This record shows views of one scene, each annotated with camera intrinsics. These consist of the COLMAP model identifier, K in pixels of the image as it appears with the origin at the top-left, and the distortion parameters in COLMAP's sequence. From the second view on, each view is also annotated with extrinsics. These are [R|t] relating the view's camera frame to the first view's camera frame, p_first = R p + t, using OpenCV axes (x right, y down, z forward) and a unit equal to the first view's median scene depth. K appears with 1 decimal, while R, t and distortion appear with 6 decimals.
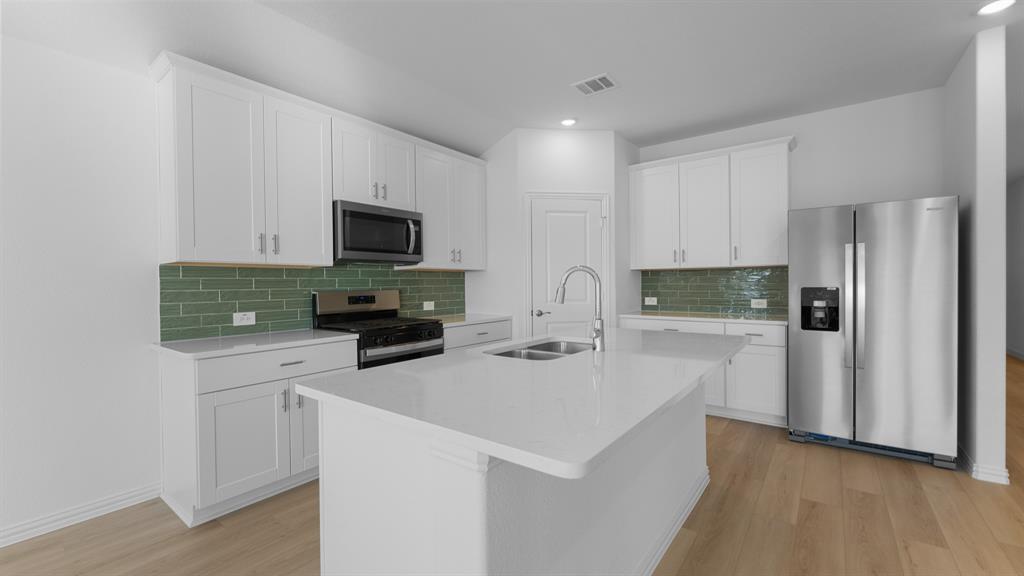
lens RADIAL K [[424.0, 0, 508.7], [0, 424.0, 287.9], [0, 0, 1]] dist [0.004069, 0.000126]
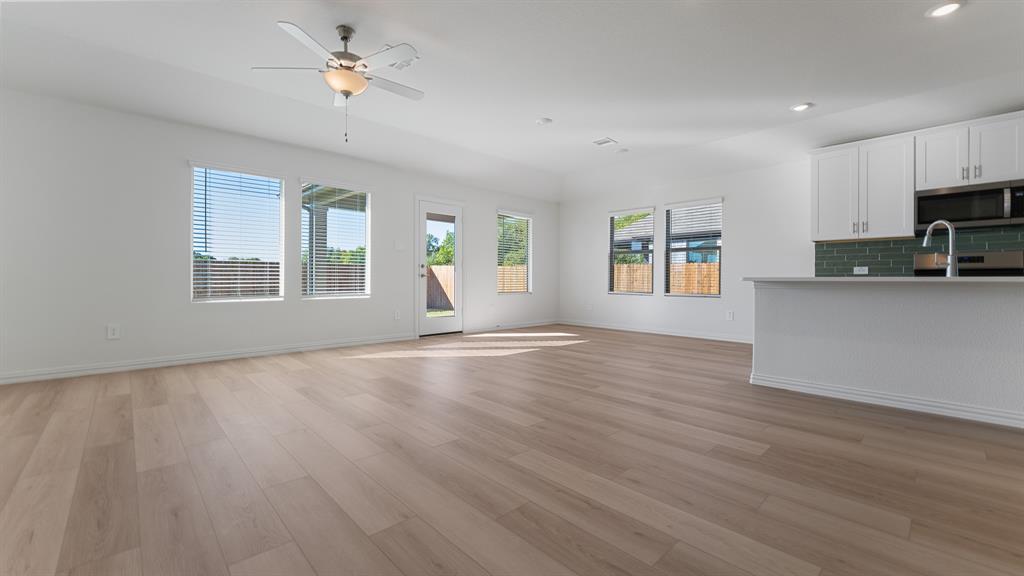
lens RADIAL K [[406.1, 0, 507.2], [0, 406.1, 279.7], [0, 0, 1]] dist [0.001953, 0.000139]
pose [[-0.152899, 0.010325, -0.988188, 1.042208], [-0.011968, 0.999853, 0.012298, 0.087412], [0.988169, 0.013707, -0.152753, -0.166035]]
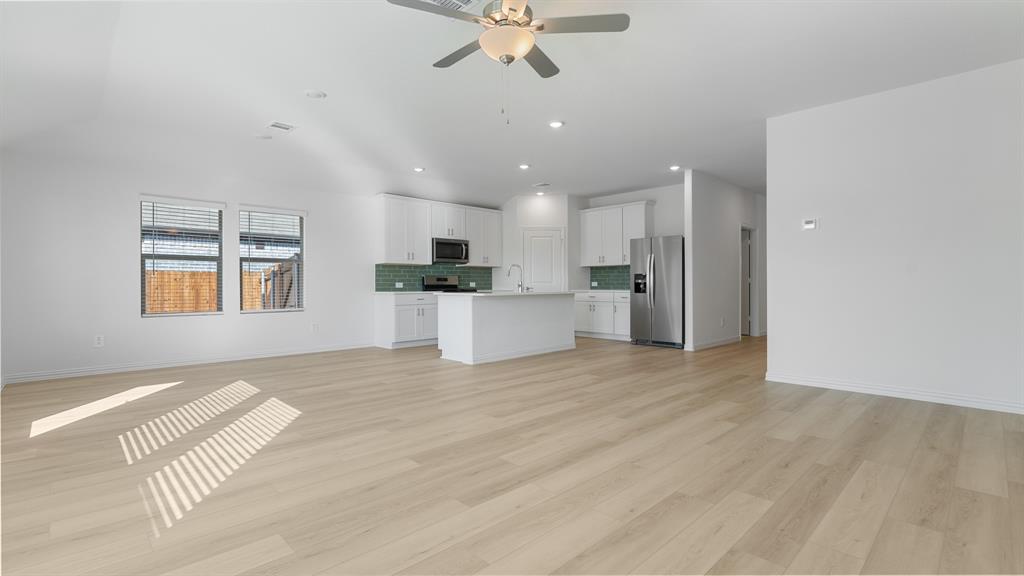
lens RADIAL K [[460.9, 0, 510.2], [0, 460.9, 281.9], [0, 0, 1]] dist [-0.002990, -0.000365]
pose [[0.989478, 0.005225, -0.144589, 0.358072], [-0.007252, 0.999883, -0.013496, 0.069461], [0.144501, 0.014403, 0.989400, -1.337912]]
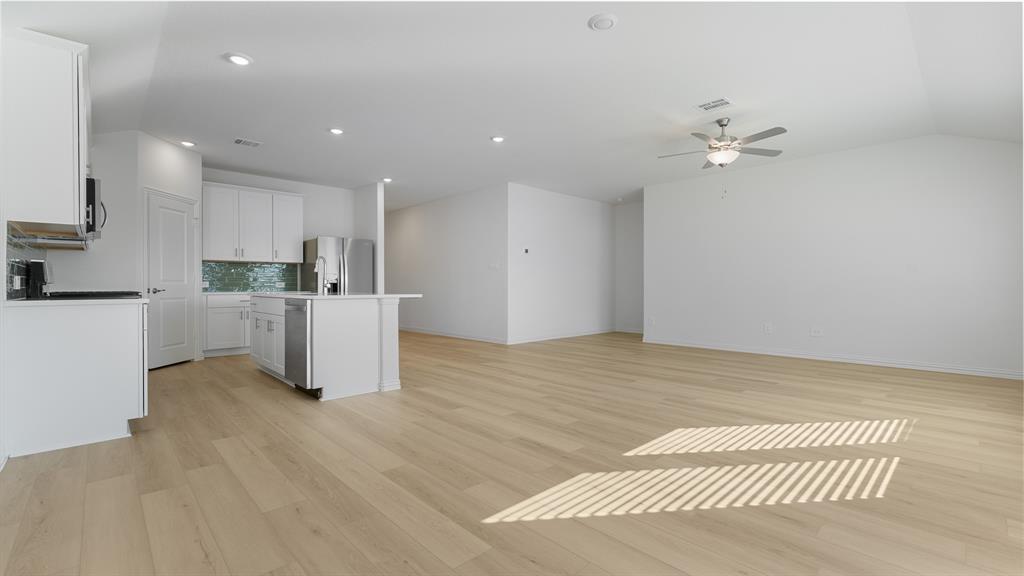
lens RADIAL K [[424.0, 0, 509.0], [0, 424.0, 290.8], [0, 0, 1]] dist [0.004069, 0.000126]
pose [[0.174996, -0.004402, 0.984559, -1.098273], [0.006834, 0.999971, 0.003256, 0.074021], [-0.984545, 0.006159, 0.175021, -0.226658]]
